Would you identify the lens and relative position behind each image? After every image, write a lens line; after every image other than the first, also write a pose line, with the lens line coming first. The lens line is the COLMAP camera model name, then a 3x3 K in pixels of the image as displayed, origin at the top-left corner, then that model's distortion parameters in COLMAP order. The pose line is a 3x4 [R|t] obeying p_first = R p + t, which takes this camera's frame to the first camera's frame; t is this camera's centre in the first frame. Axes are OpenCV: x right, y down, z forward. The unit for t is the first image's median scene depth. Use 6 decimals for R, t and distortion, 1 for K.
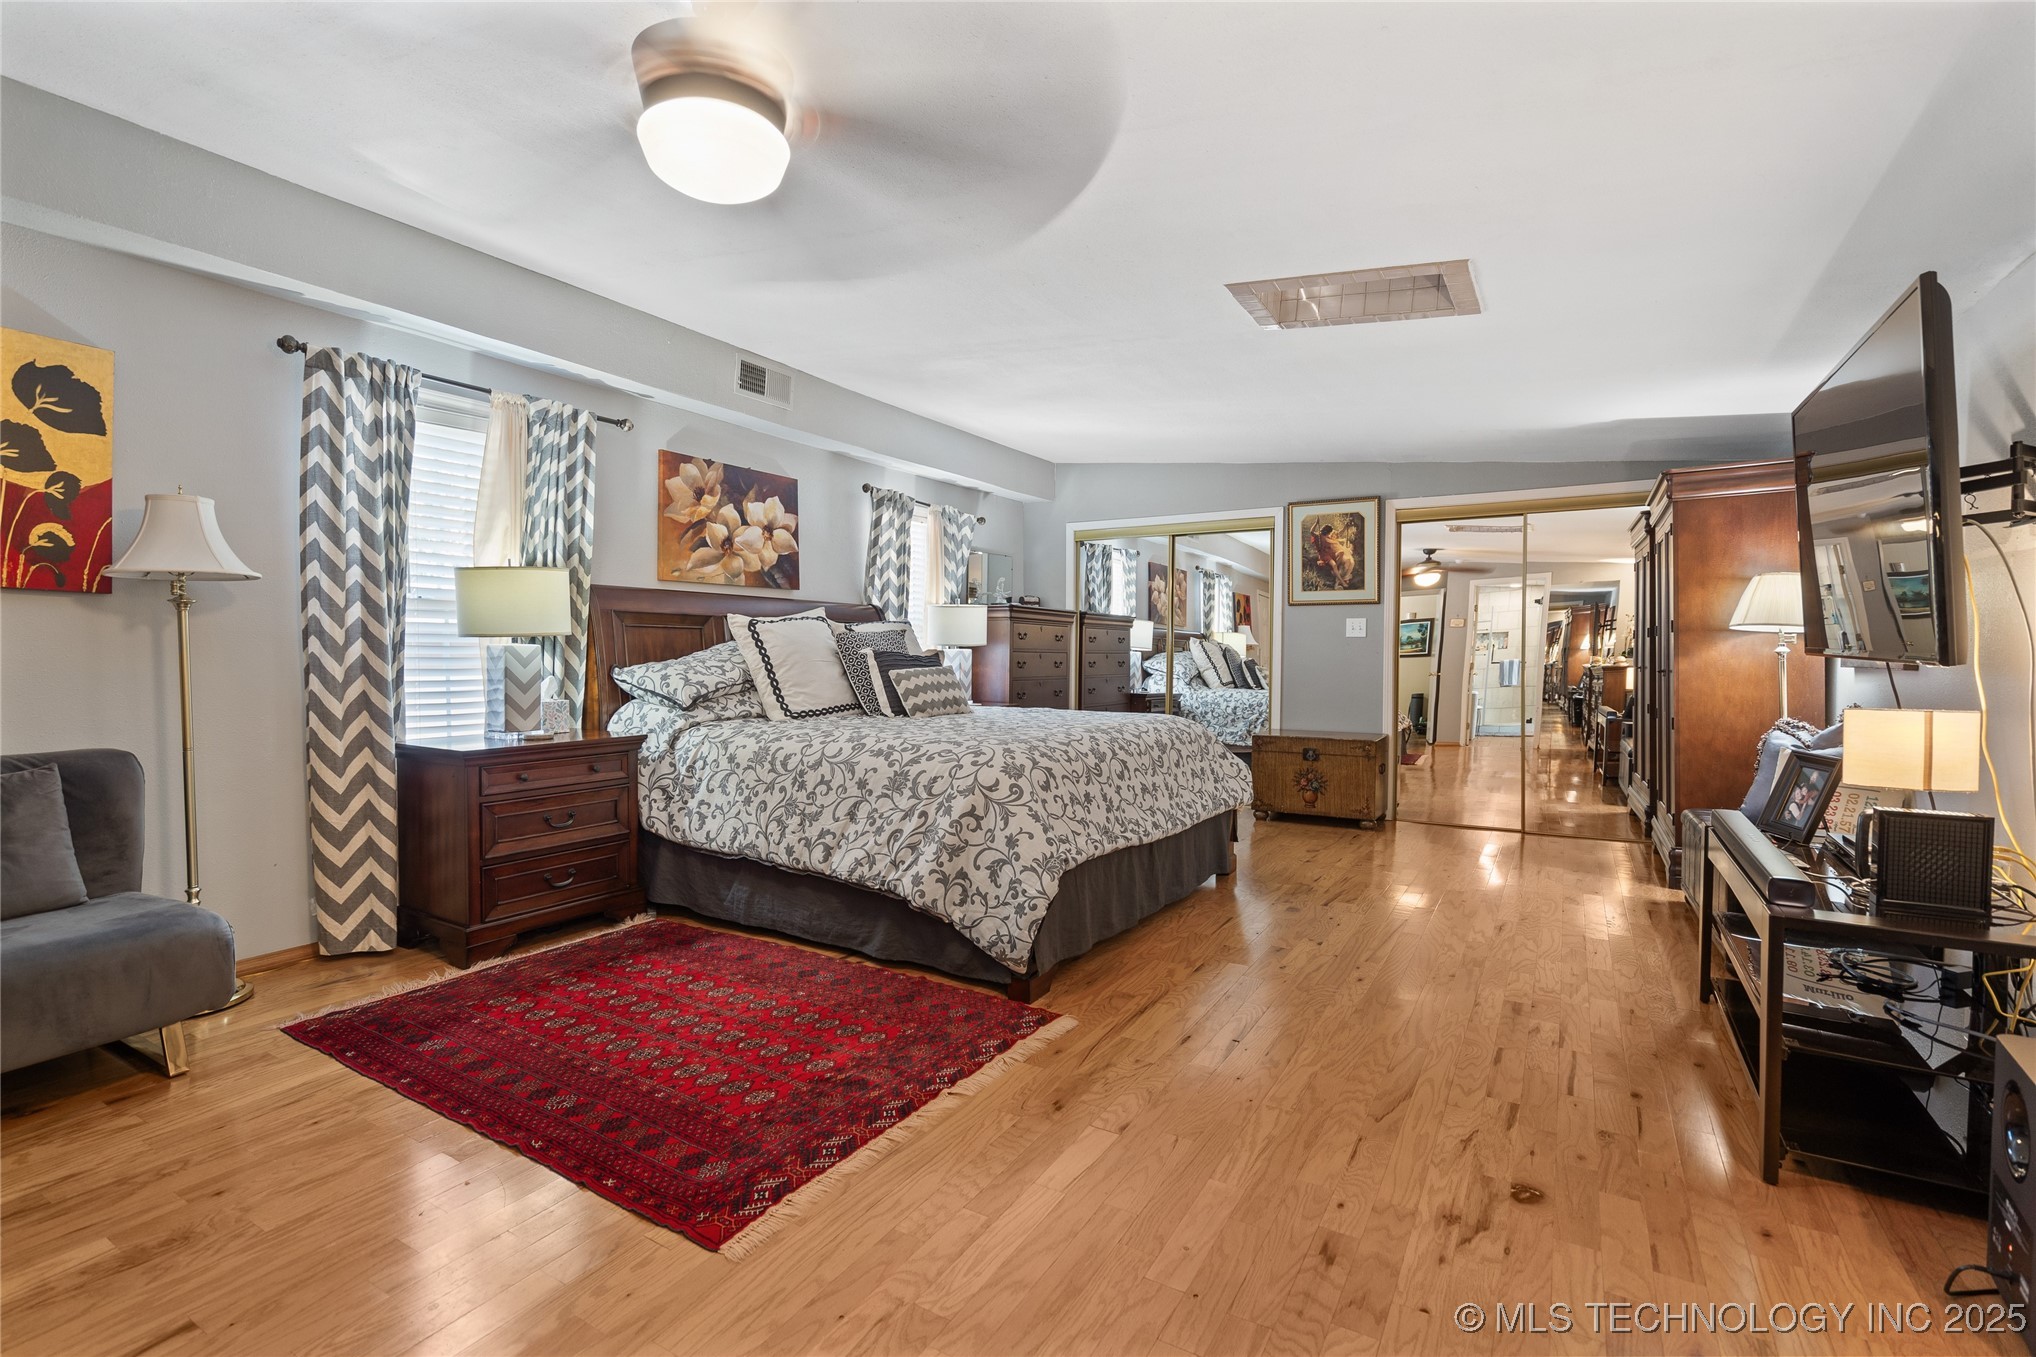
lens RADIAL K [[942.5, 0, 1016.6], [0, 942.5, 670.0], [0, 0, 1]] dist [-0.007166, 0.005324]
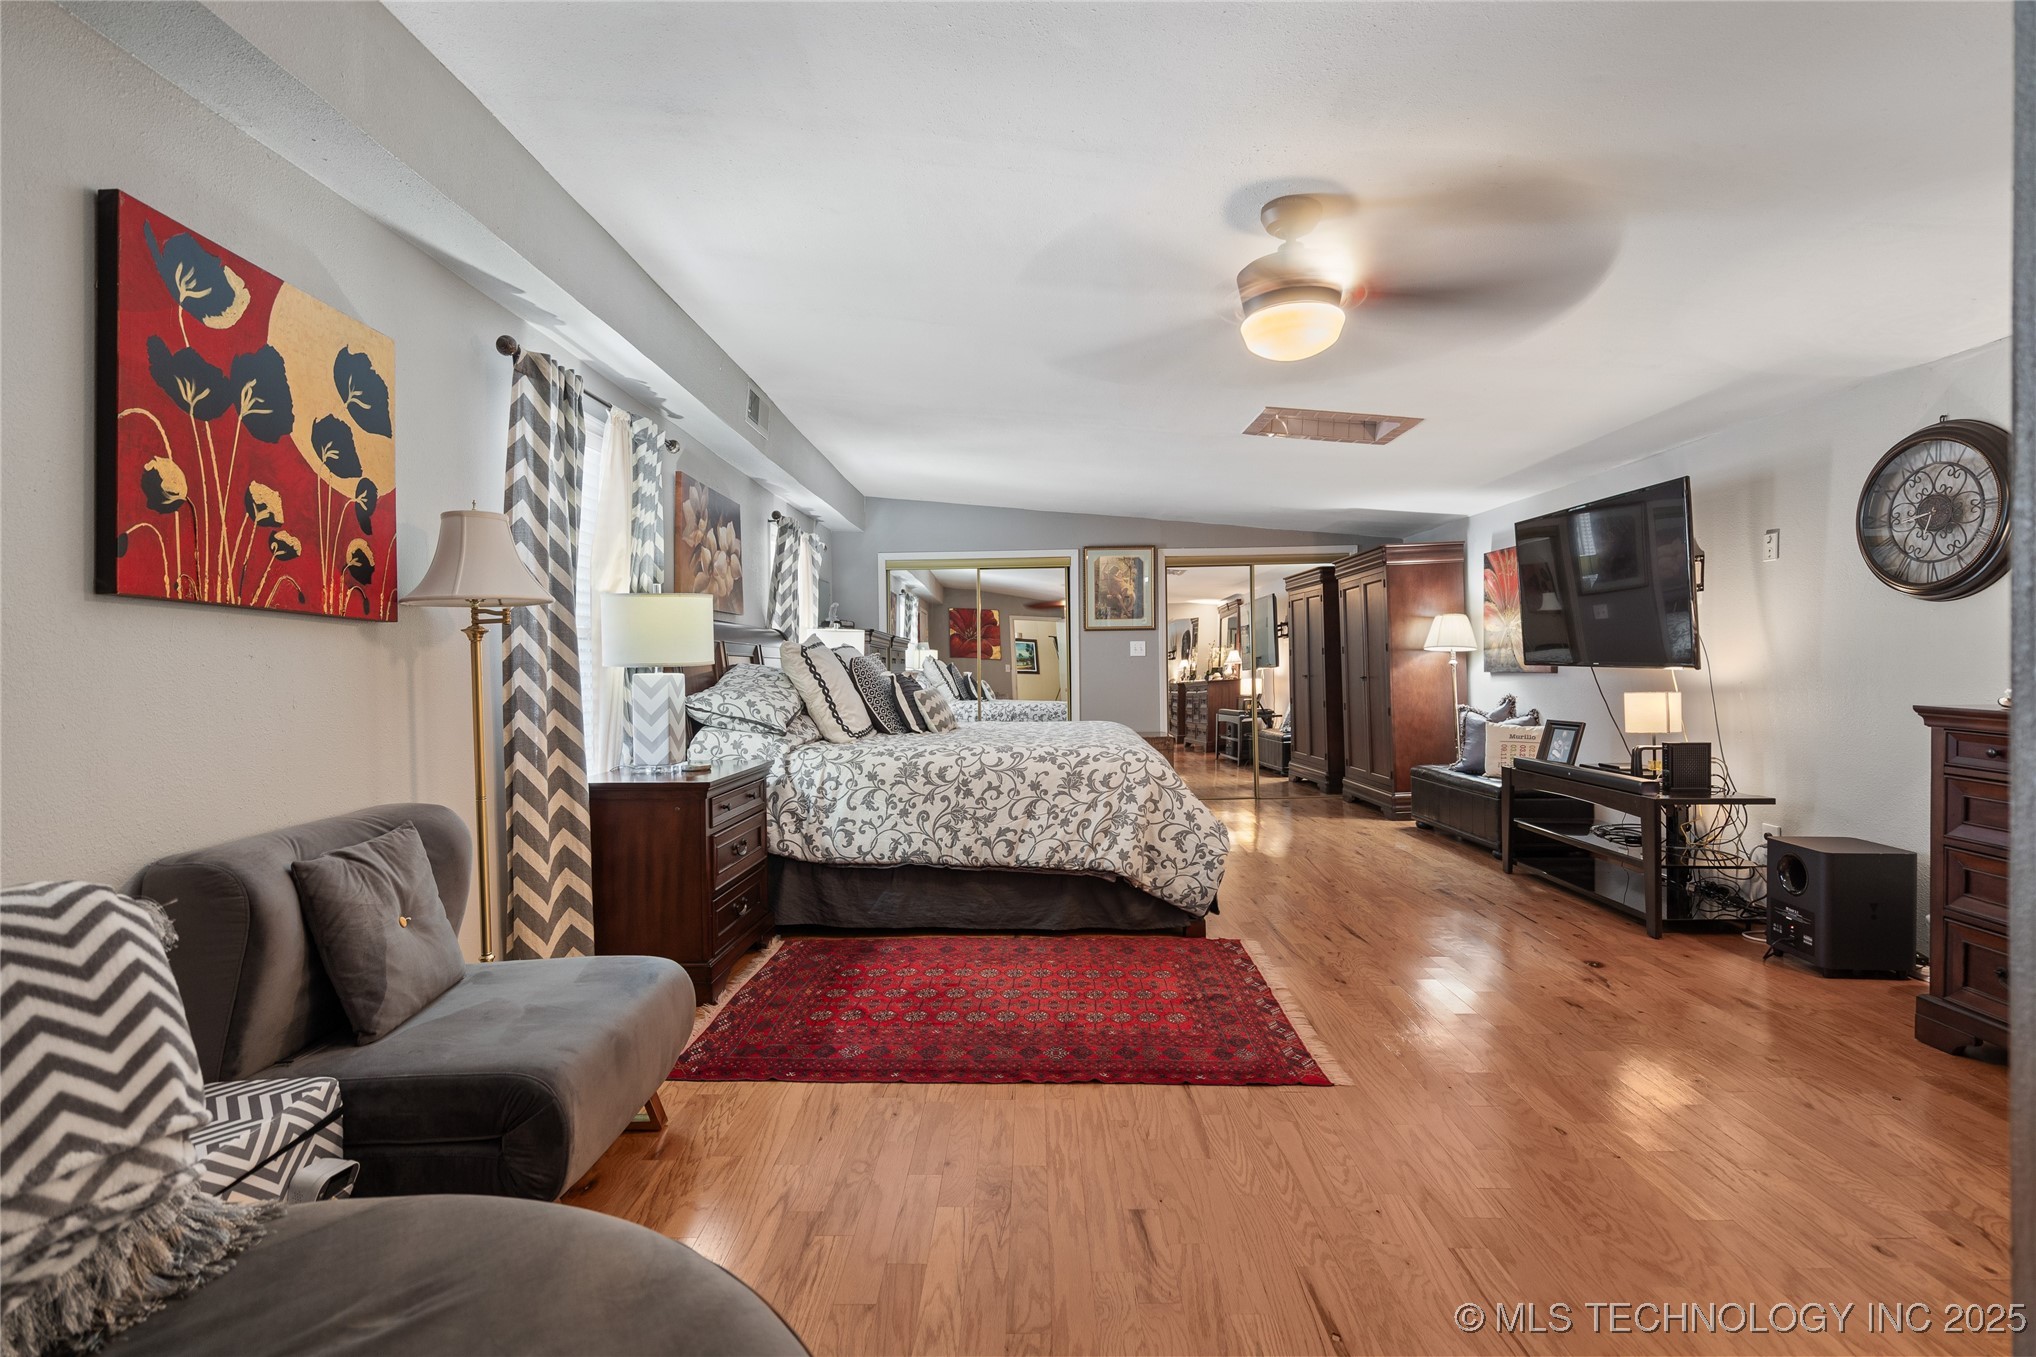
lens RADIAL K [[942.5, 0, 1017.1], [0, 942.5, 672.4], [0, 0, 1]] dist [-0.007166, 0.005324]
pose [[0.866791, -0.018425, 0.498331, -0.789418], [0.027282, 0.999573, -0.010495, -0.009863], [-0.497925, 0.022693, 0.866923, -0.018106]]
